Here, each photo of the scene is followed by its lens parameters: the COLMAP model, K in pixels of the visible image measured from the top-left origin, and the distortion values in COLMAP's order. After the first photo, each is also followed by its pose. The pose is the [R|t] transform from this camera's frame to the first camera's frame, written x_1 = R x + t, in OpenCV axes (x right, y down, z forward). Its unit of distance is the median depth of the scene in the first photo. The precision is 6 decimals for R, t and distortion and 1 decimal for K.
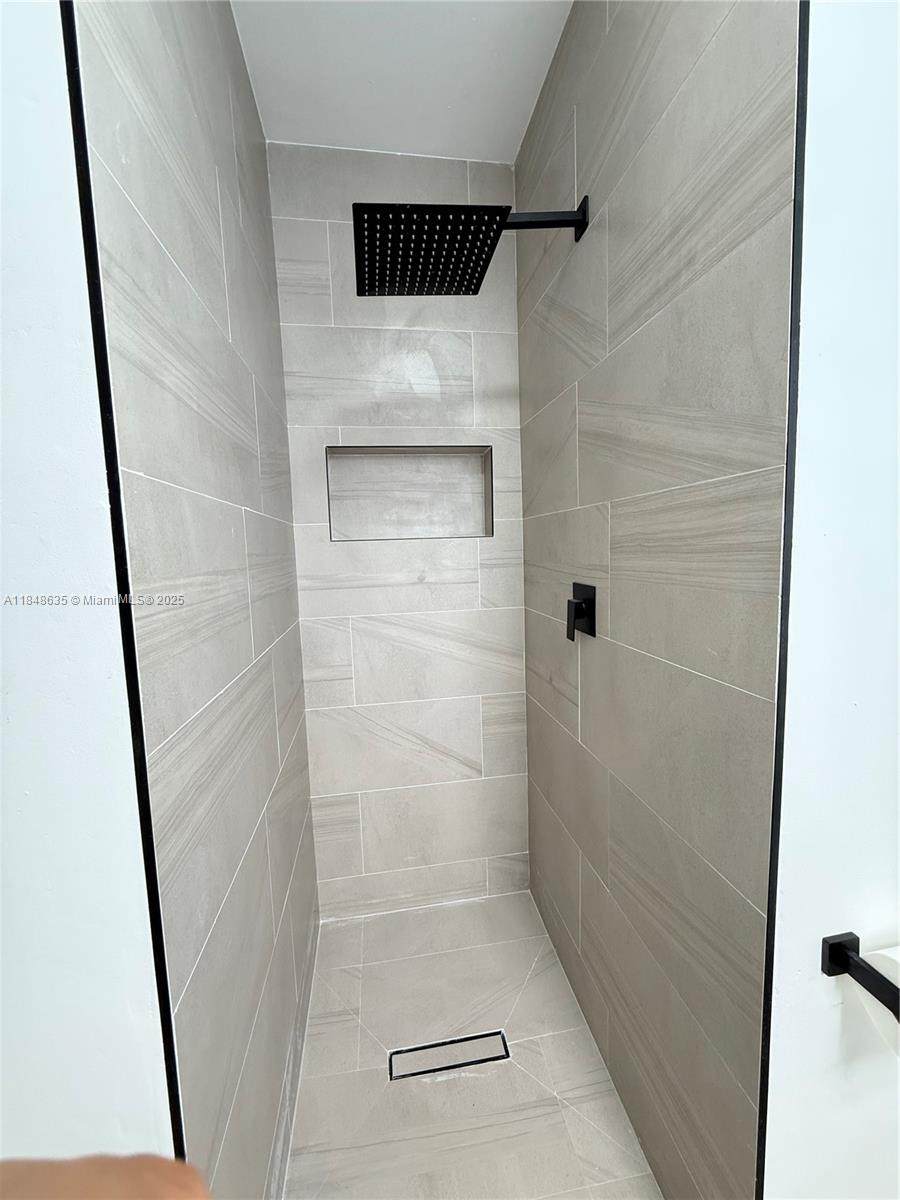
lens RADIAL K [[476.6, 0, 450.0], [0, 476.6, 600.0], [0, 0, 1]] dist [0.000677, 0.000063]
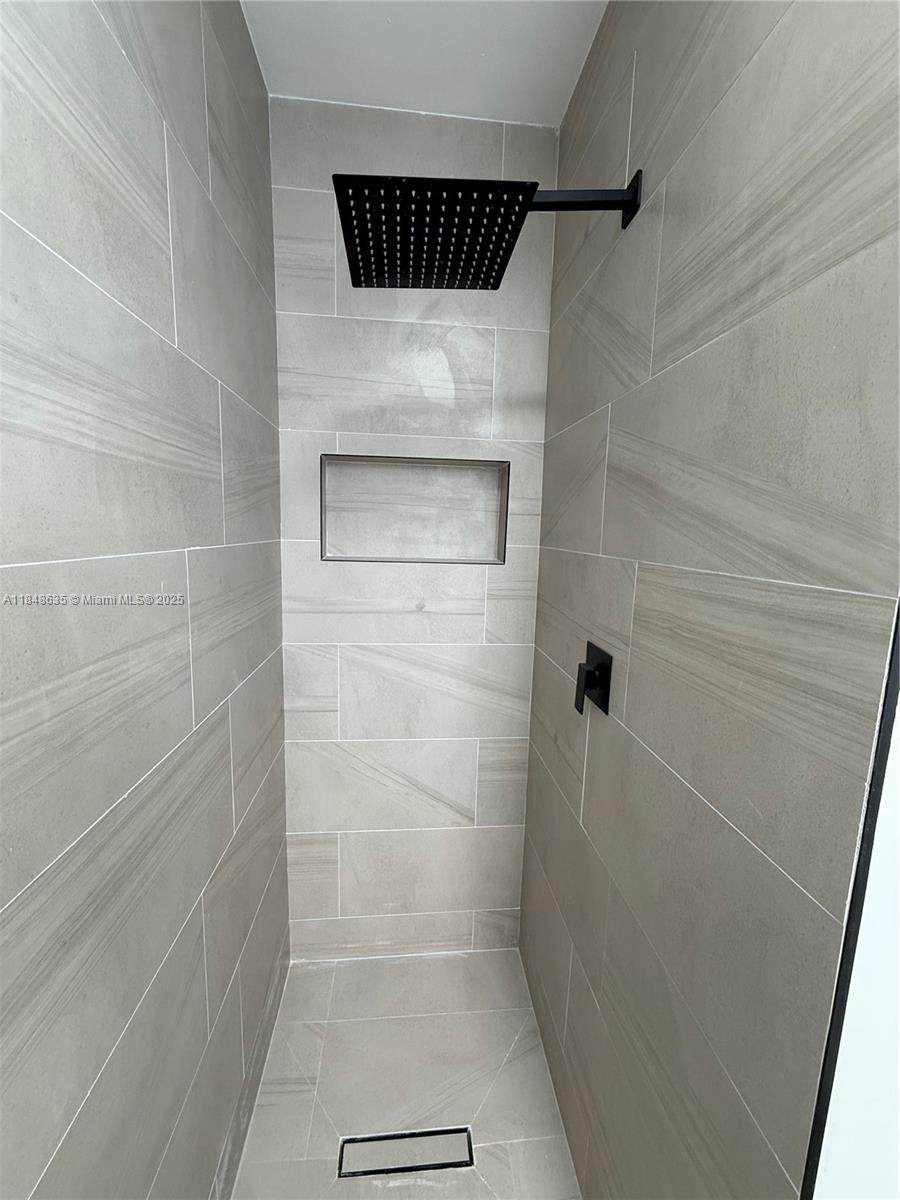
lens RADIAL K [[477.8, 0, 450.0], [0, 477.8, 600.0], [0, 0, 1]] dist [0.000204, 0.000009]
pose [[0.996140, 0.069694, -0.053357, 0.045726], [-0.067573, 0.996889, 0.040581, -0.105514], [0.056019, -0.036819, 0.997751, 0.118434]]
